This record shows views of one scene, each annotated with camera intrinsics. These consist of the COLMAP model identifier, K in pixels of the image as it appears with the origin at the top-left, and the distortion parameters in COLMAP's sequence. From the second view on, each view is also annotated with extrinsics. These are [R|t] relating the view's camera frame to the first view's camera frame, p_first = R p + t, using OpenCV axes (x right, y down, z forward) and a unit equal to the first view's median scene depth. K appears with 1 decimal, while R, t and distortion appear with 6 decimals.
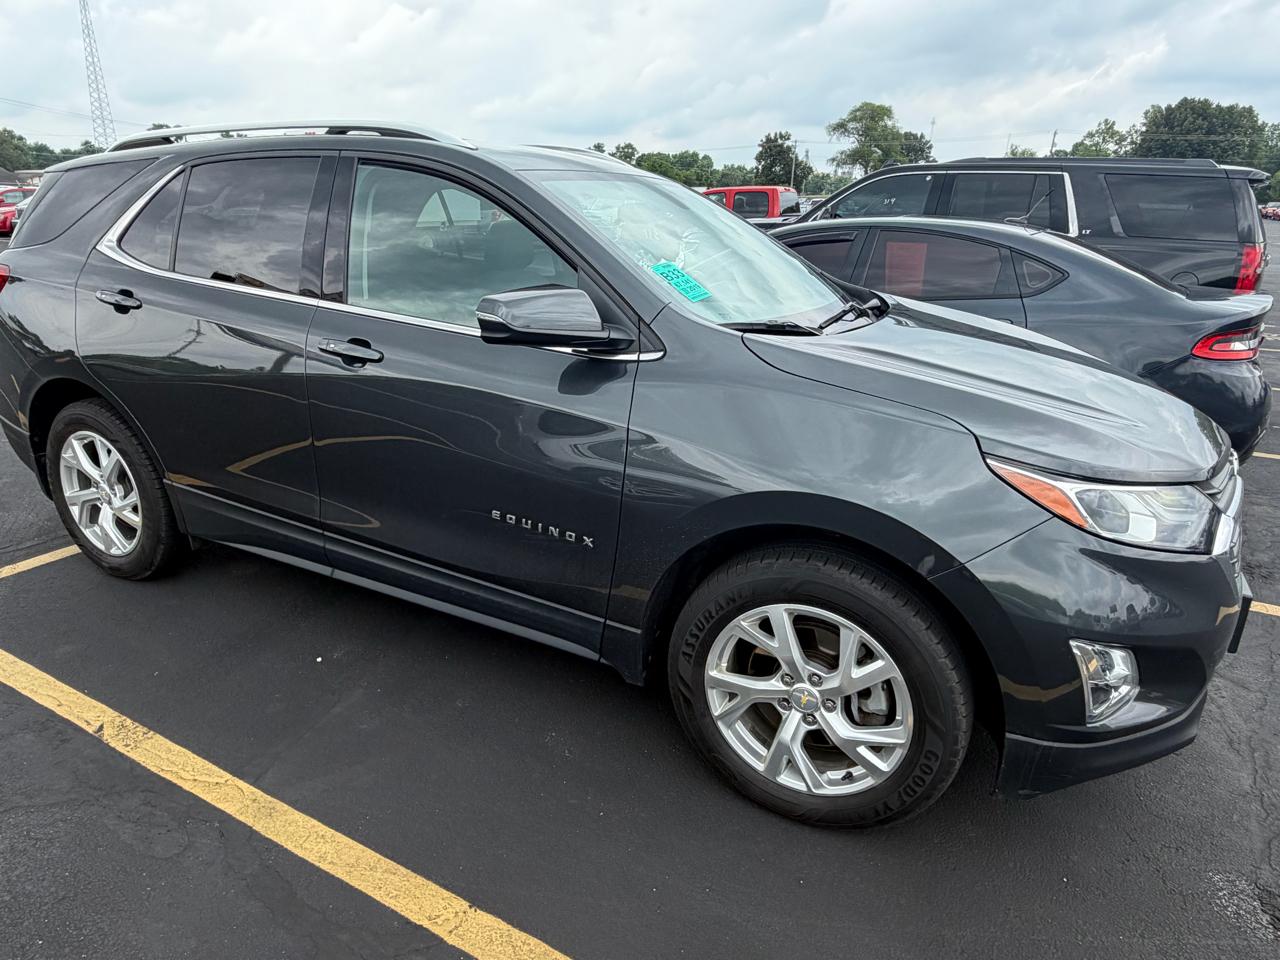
lens RADIAL K [[800.5, 0, 630.1], [0, 800.5, 471.8], [0, 0, 1]] dist [0.001177, 0.000193]
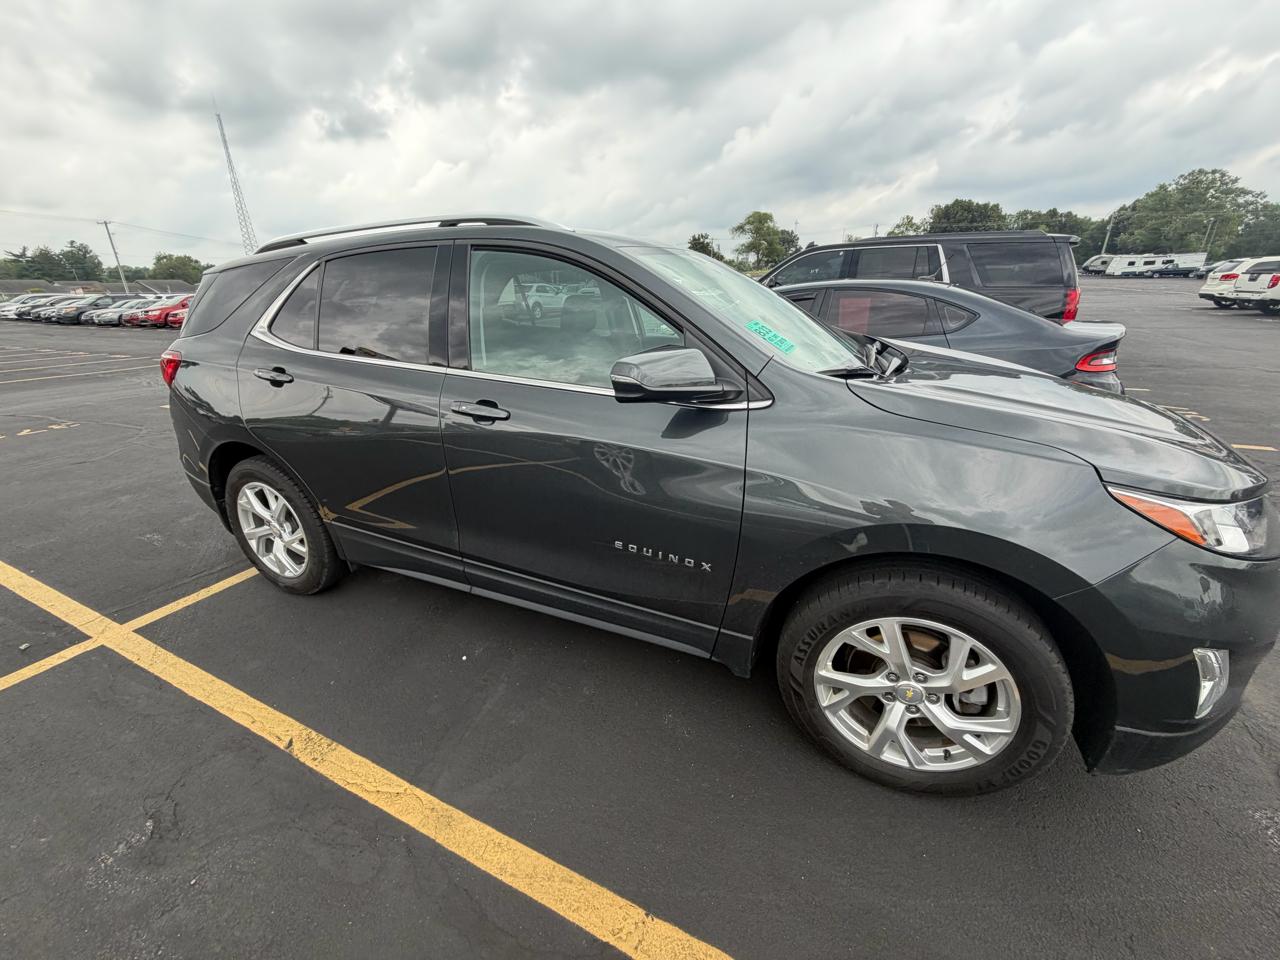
lens RADIAL K [[511.5, 0, 637.6], [0, 511.5, 477.1], [0, 0, 1]] dist [-0.000286, 0.000341]
pose [[0.997294, -0.063823, 0.036482, -0.165622], [0.062435, 0.997325, 0.038012, -0.074353], [-0.038810, -0.035631, 0.998611, 0.261239]]
